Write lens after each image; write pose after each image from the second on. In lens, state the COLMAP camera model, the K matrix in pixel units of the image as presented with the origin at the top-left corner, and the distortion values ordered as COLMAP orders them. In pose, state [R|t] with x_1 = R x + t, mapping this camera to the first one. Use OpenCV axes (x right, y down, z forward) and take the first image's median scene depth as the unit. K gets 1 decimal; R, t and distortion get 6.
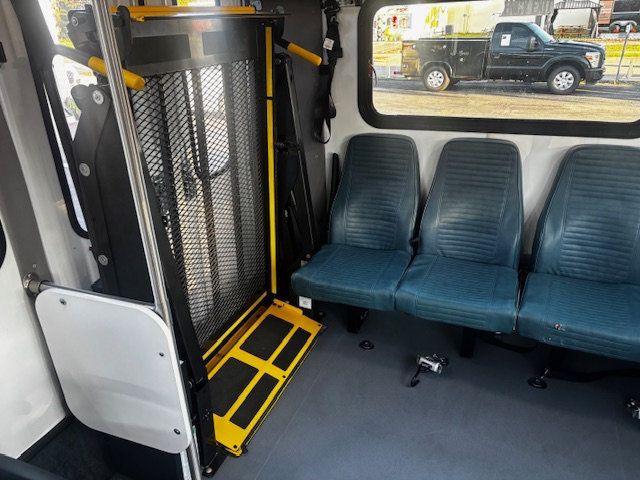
lens RADIAL K [[478.6, 0, 319.8], [0, 478.6, 259.0], [0, 0, 1]] dist [0.003490, -0.000365]
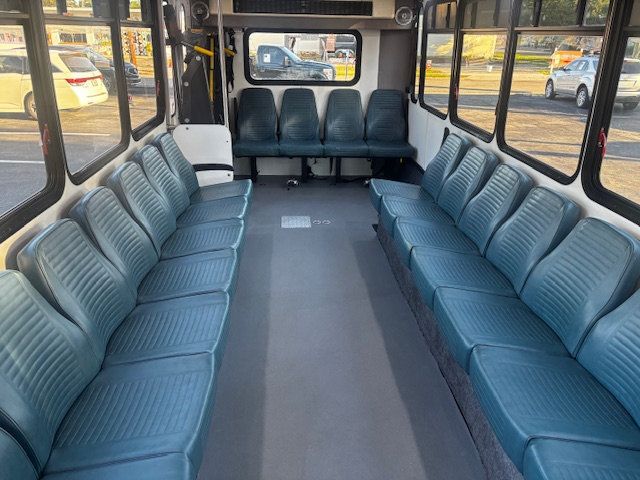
lens RADIAL K [[487.2, 0, 320.0], [0, 487.2, 240.0], [0, 0, 1]] dist [0.039808, -0.046563]
pose [[0.890392, -0.121457, 0.438691, -0.150177], [0.154239, 0.987235, -0.039724, 0.125029], [-0.428267, 0.103033, 0.897759, -0.240815]]
